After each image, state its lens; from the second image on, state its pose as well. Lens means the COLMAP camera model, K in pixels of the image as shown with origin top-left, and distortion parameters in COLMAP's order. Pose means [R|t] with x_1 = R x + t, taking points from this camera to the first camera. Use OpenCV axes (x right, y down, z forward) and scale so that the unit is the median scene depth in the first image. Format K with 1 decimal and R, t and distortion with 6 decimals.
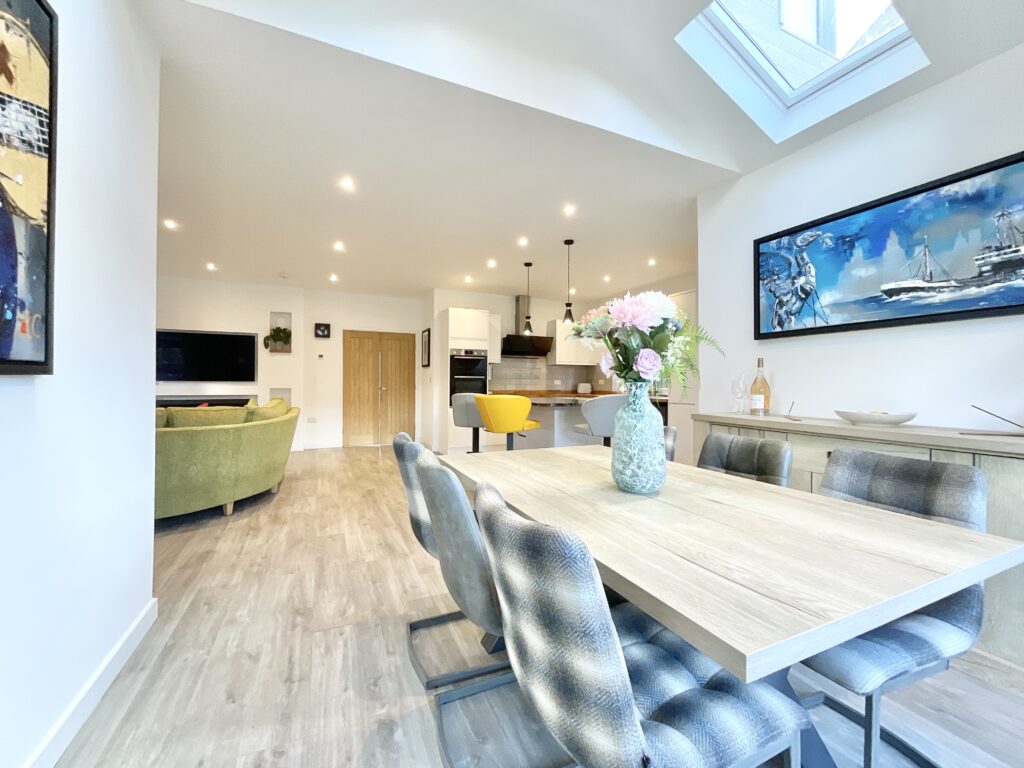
lens RADIAL K [[418.1, 0, 511.8], [0, 418.1, 380.8], [0, 0, 1]] dist [0.001624, -0.000324]
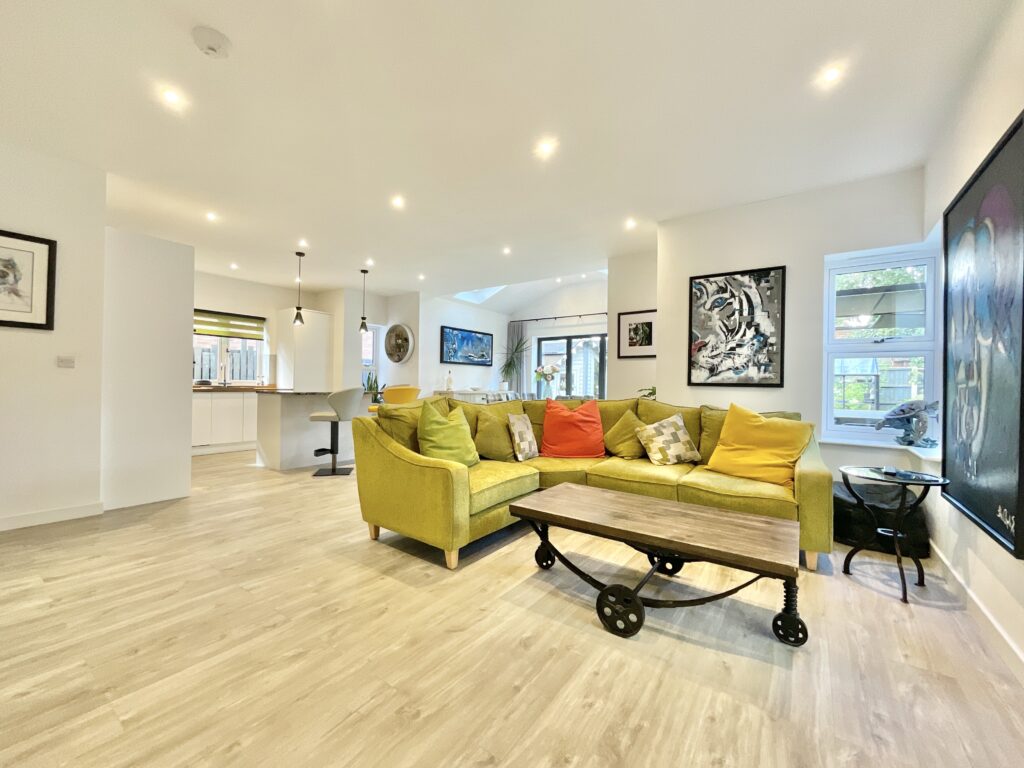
lens RADIAL K [[418.1, 0, 522.0], [0, 418.1, 386.1], [0, 0, 1]] dist [0.001624, -0.000324]
pose [[-0.518318, -0.015036, 0.855056, -1.263961], [-0.021383, 0.999761, 0.004619, 0.016905], [-0.854921, -0.015889, -0.518515, 1.250520]]
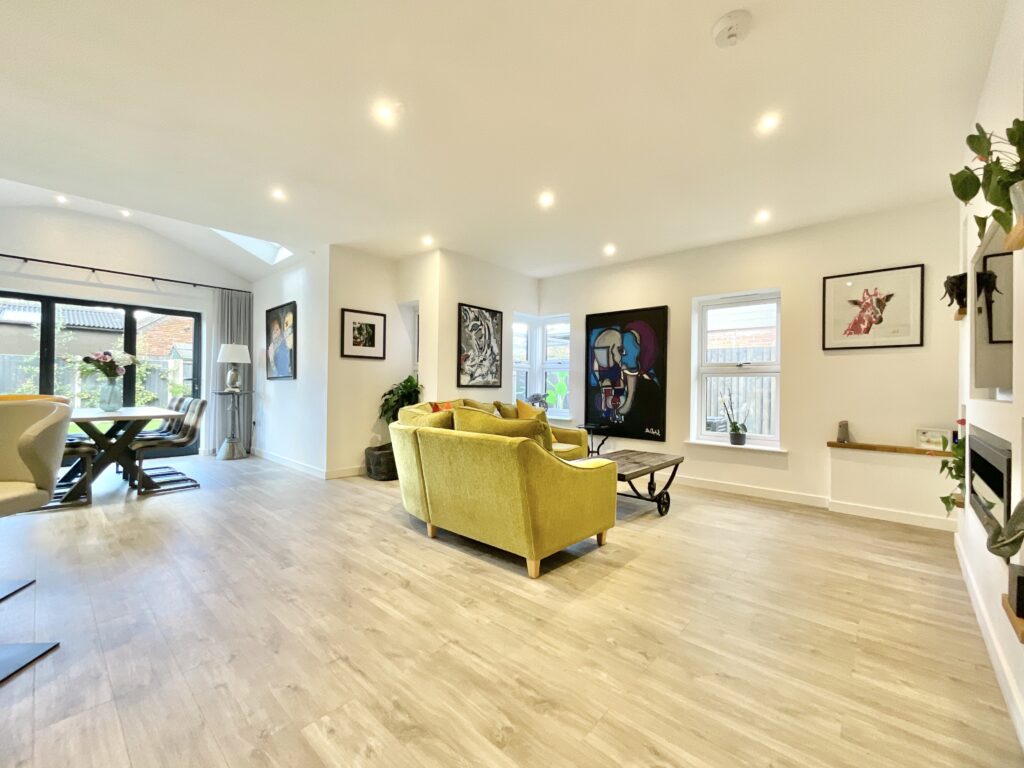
lens RADIAL K [[418.1, 0, 507.6], [0, 418.1, 390.5], [0, 0, 1]] dist [0.001624, -0.000324]
pose [[-0.917255, -0.012082, -0.398118, -0.367330], [-0.016534, 0.999833, 0.007751, 0.010199], [0.397958, 0.013693, -0.917302, 1.585672]]
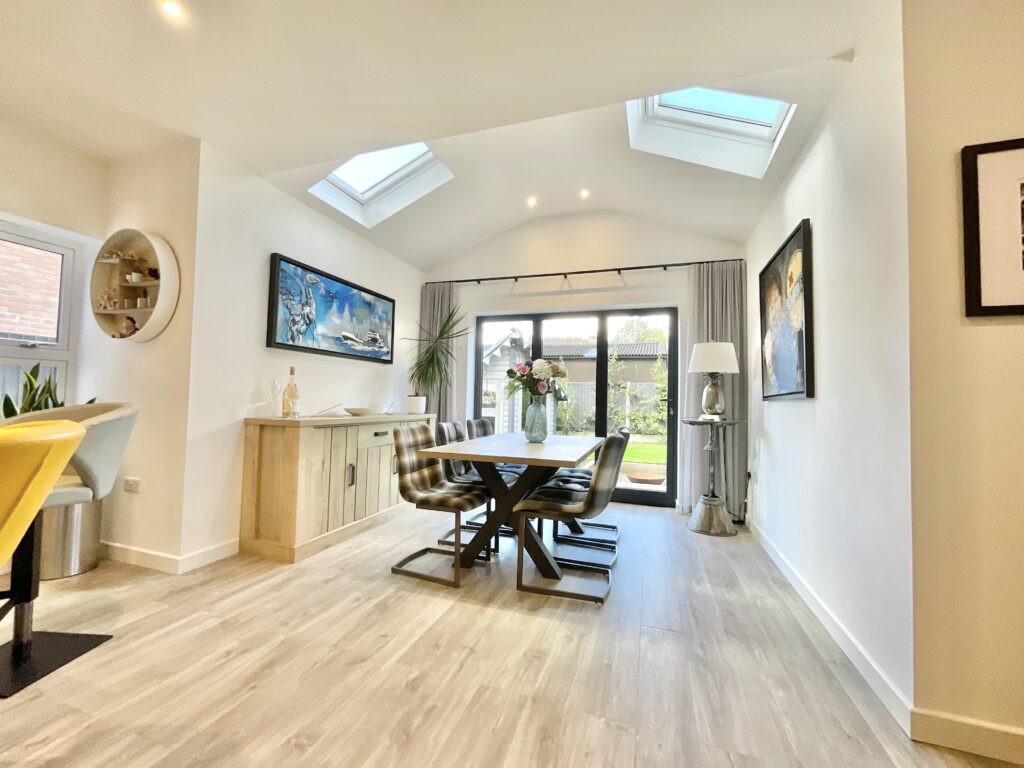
lens RADIAL K [[418.1, 0, 512.5], [0, 418.1, 381.8], [0, 0, 1]] dist [0.001624, -0.000324]
pose [[-0.733440, 0.007960, 0.679707, -0.366328], [-0.029481, 0.998618, -0.043507, 0.010588], [-0.679114, -0.051949, -0.732192, 0.868424]]
